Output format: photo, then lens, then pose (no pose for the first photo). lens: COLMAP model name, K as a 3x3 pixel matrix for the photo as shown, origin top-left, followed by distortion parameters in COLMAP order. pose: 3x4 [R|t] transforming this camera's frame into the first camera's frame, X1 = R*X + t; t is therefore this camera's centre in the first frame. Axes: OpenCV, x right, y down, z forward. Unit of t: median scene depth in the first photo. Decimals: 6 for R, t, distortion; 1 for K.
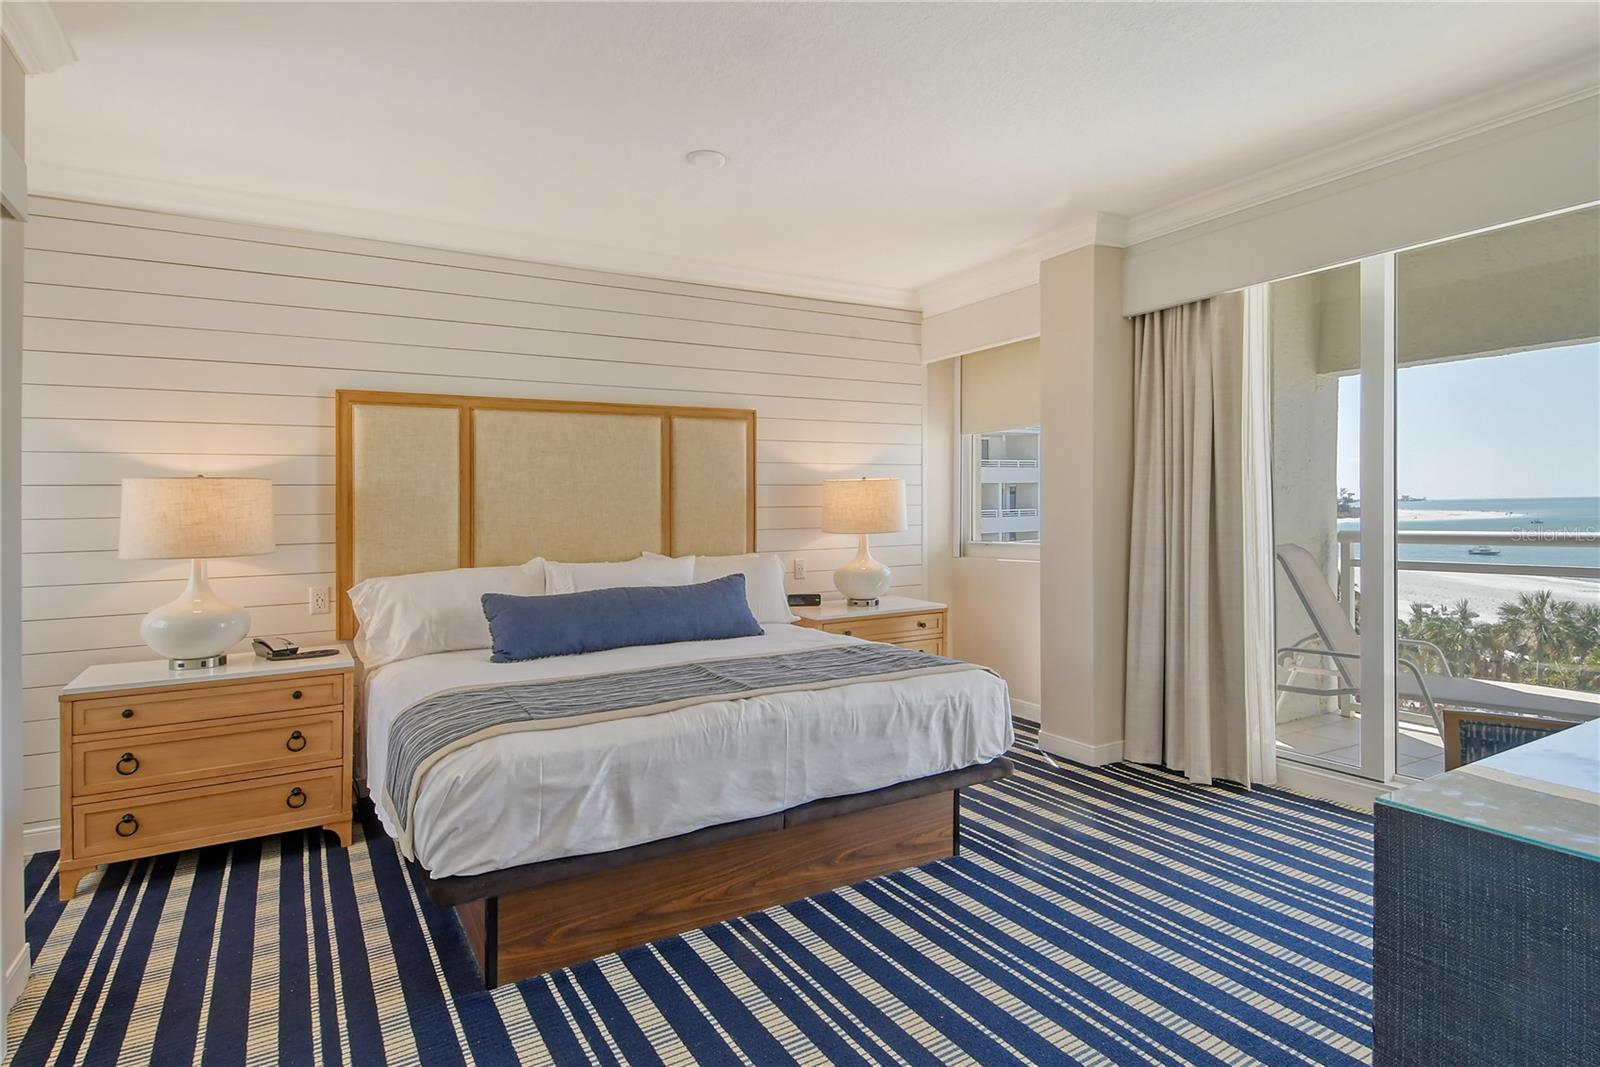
lens RADIAL K [[860.1, 0, 800.0], [0, 860.1, 533.5], [0, 0, 1]] dist [-0.001731, 0.001402]
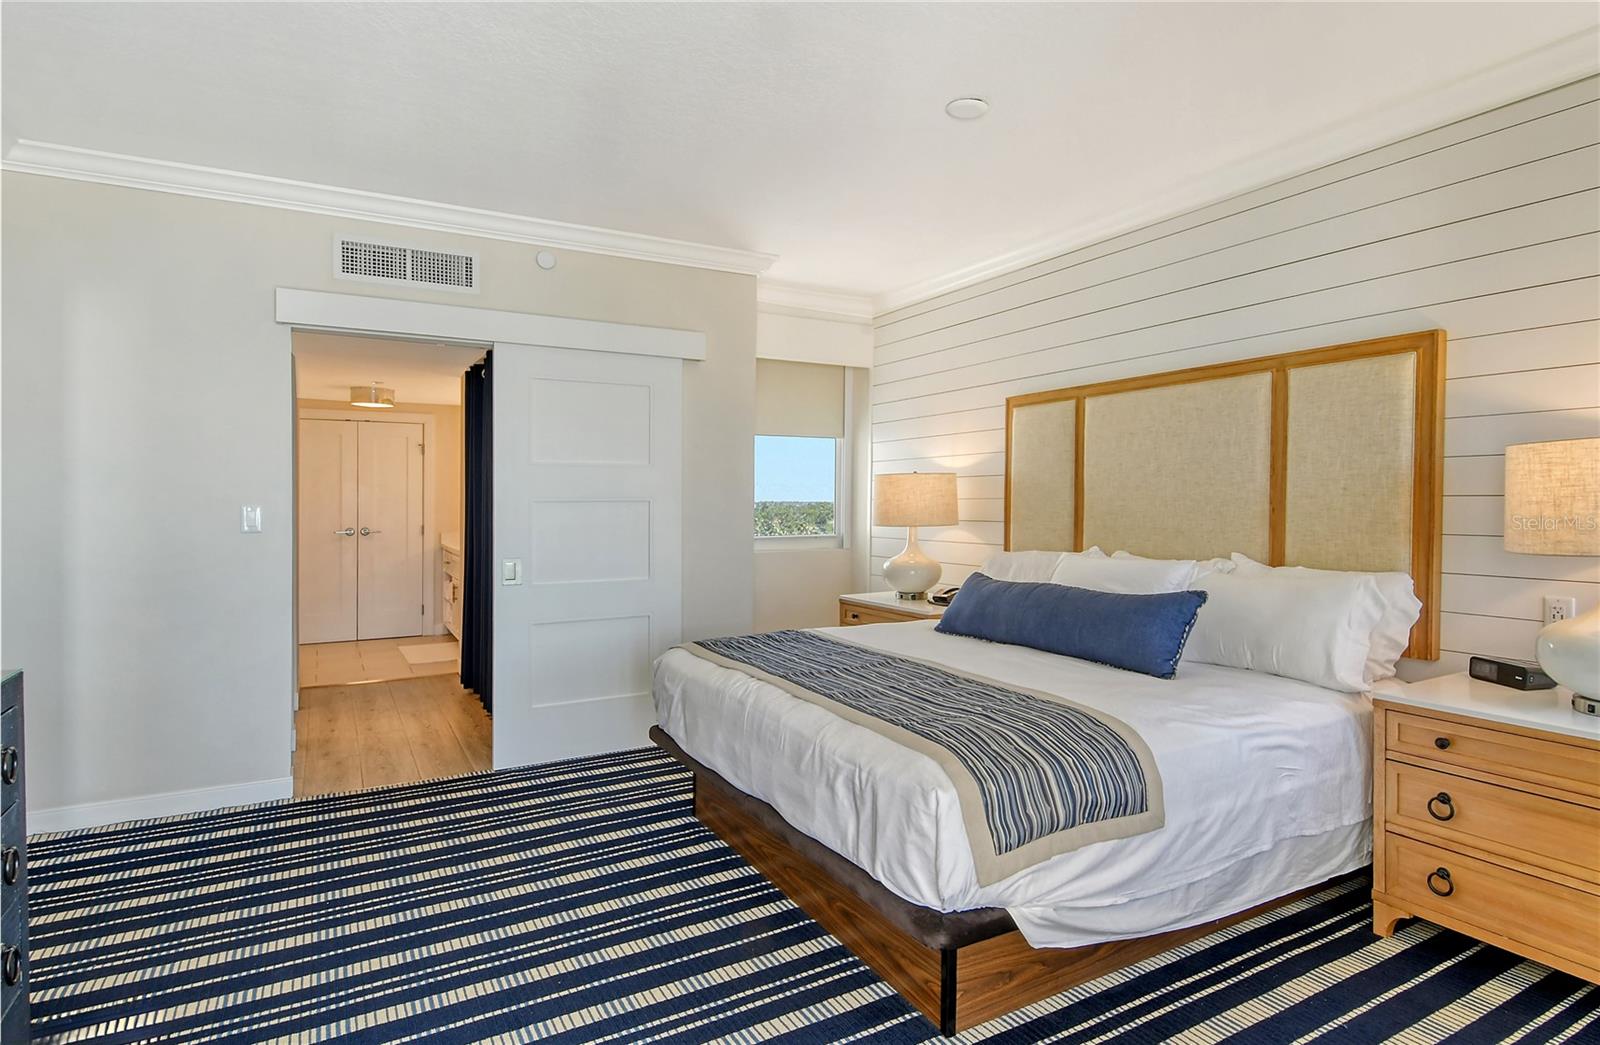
lens RADIAL K [[844.2, 0, 800.1], [0, 844.2, 501.0], [0, 0, 1]] dist [0.001317, 0.000540]
pose [[-0.032785, 0.014275, -0.999360, 0.648838], [-0.027720, 0.999500, 0.015187, -0.029241], [0.999078, 0.028200, -0.032373, 0.717924]]
